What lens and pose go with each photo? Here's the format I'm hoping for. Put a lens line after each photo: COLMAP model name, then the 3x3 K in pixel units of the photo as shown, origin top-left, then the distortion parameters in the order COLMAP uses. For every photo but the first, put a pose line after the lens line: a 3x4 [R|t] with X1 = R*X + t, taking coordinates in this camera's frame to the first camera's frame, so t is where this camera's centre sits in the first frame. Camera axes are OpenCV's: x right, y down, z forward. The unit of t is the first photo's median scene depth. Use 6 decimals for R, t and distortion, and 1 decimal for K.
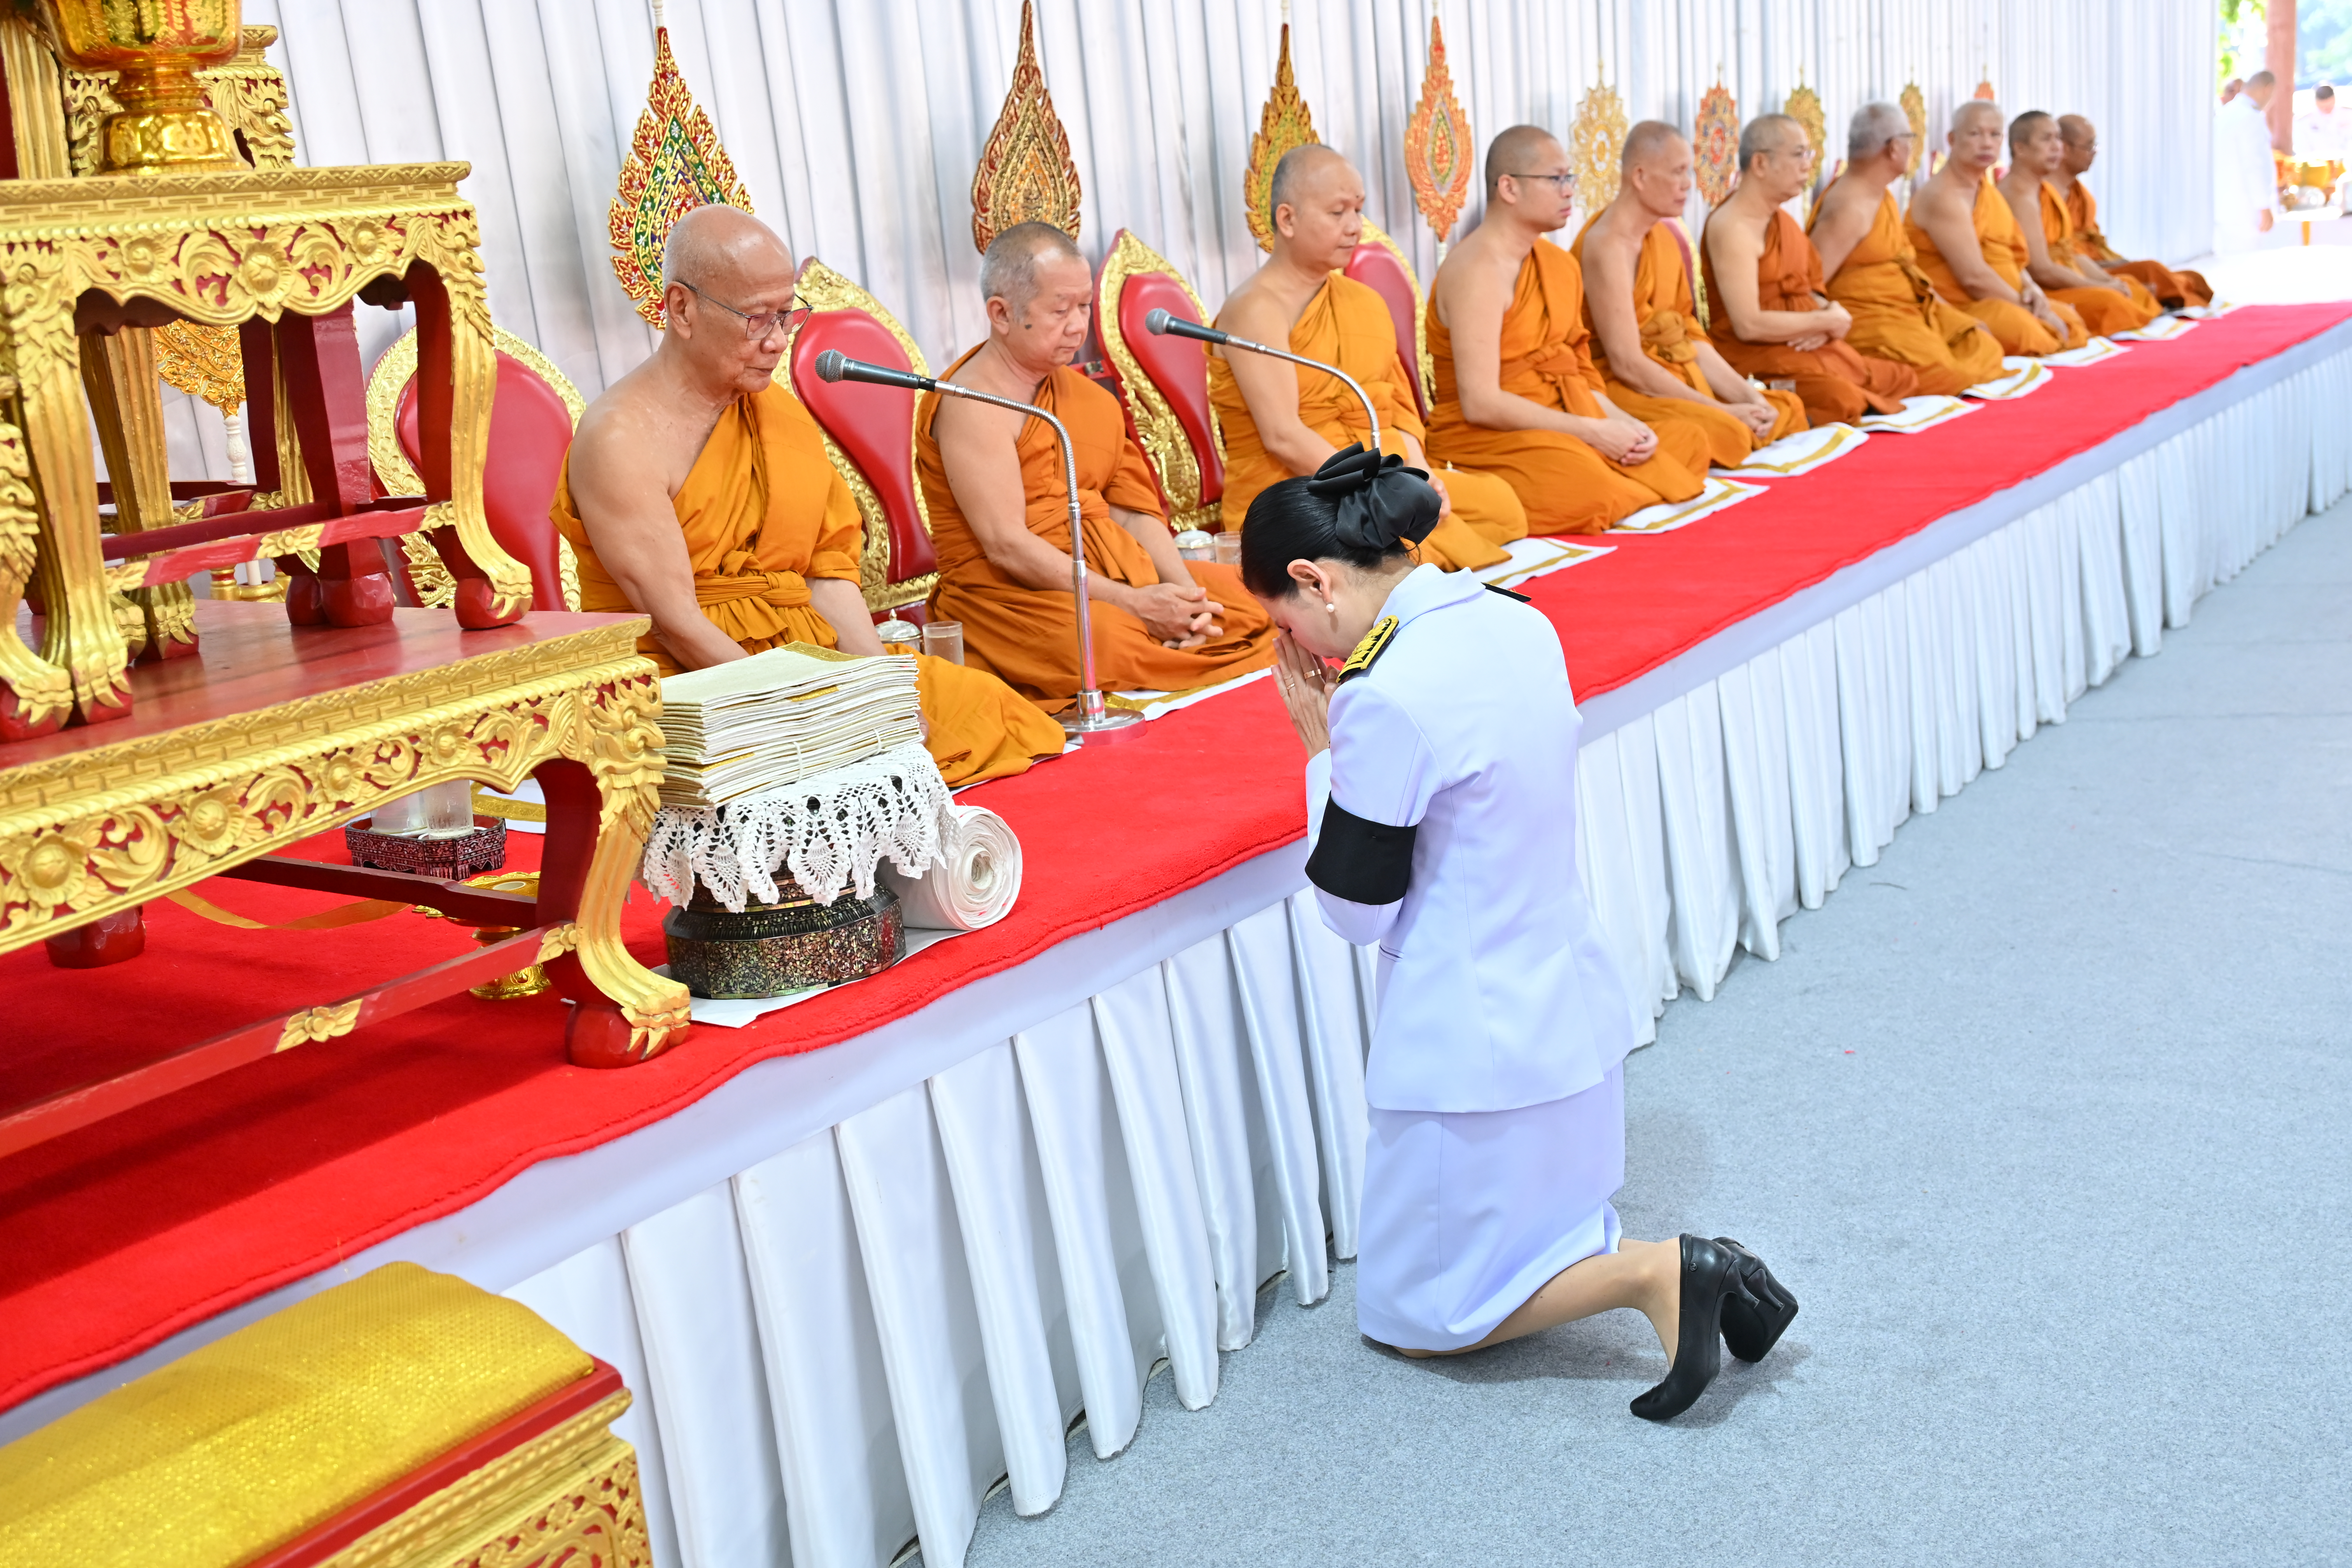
lens RADIAL K [[2610.0, 0, 1174.0], [0, 2610.0, 781.1], [0, 0, 1]] dist [0.000380, -0.008799]
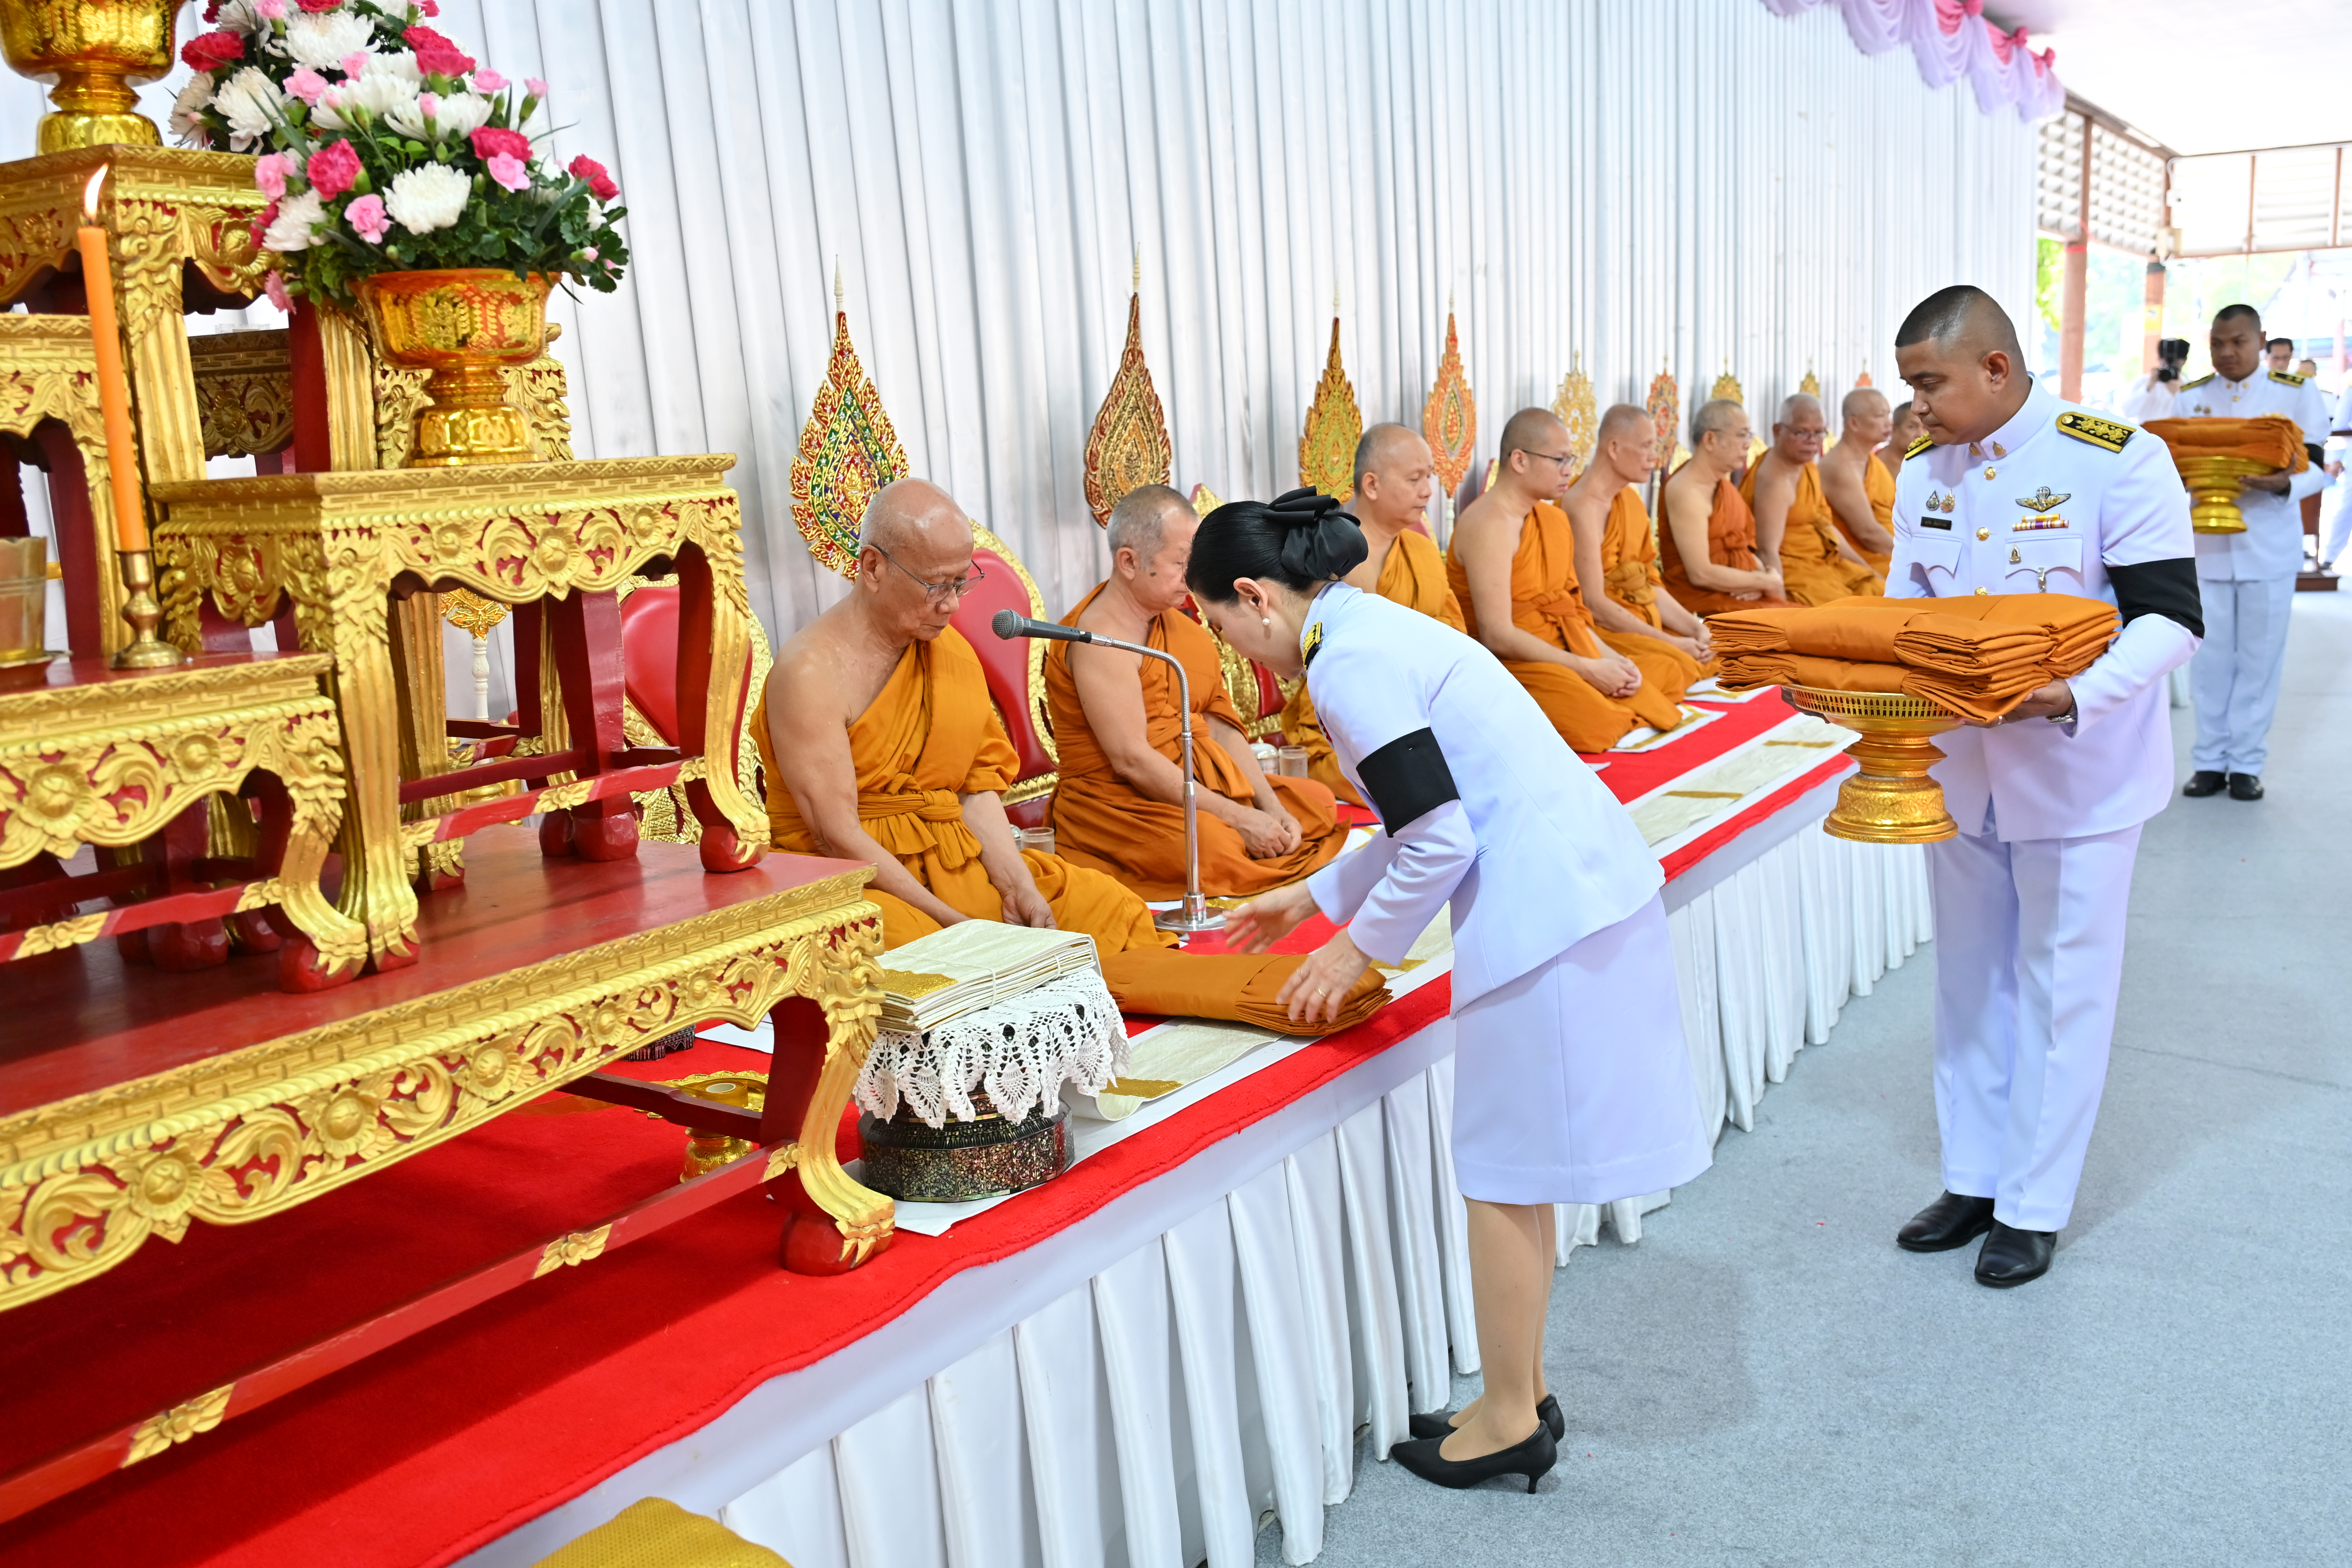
lens RADIAL K [[2099.1, 0, 1171.4], [0, 2099.1, 781.2], [0, 0, 1]] dist [0.011580, -0.013375]
pose [[0.999389, 0.032581, 0.012662, -0.086986], [-0.031871, 0.998100, -0.052725, -0.054415], [-0.014355, 0.052289, 0.998529, 0.107564]]
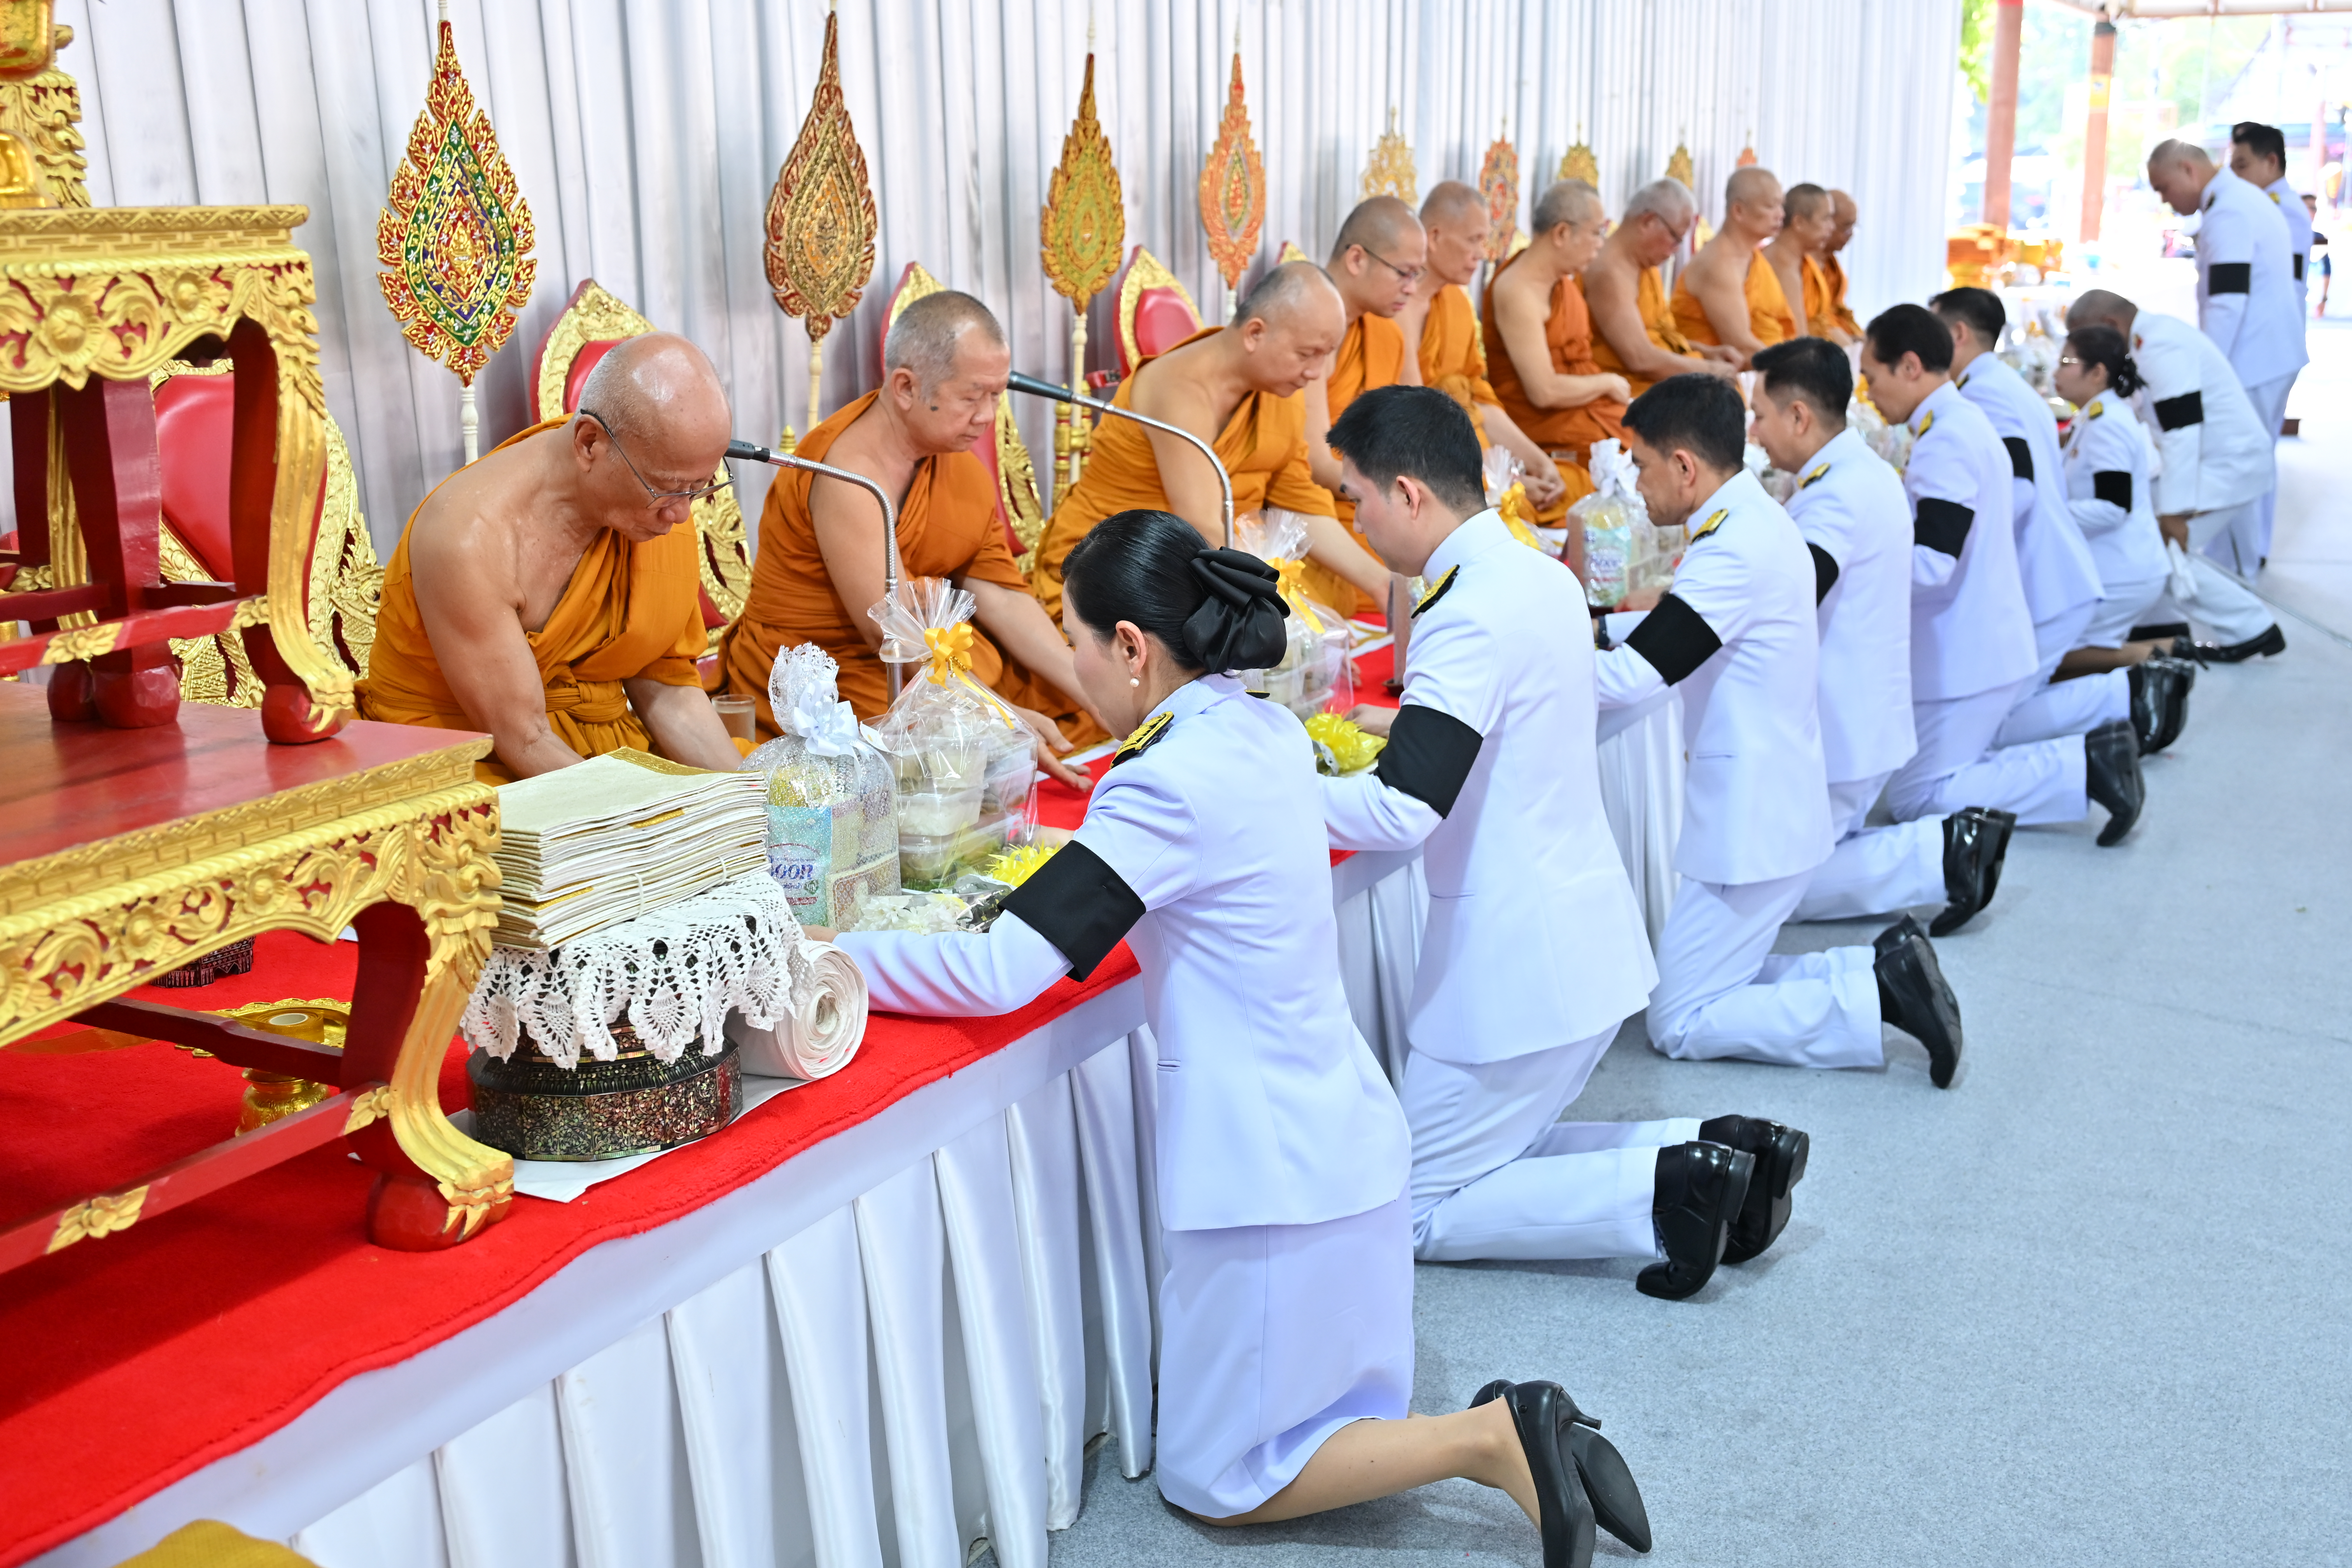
lens RADIAL K [[2678.4, 0, 1163.6], [0, 2678.4, 794.0], [0, 0, 1]] dist [0.008890, -0.003284]
pose [[0.991717, 0.042230, 0.121297, -0.084342], [-0.042304, 0.999103, -0.001970, -0.050722], [-0.121272, -0.003178, 0.992614, 0.081419]]
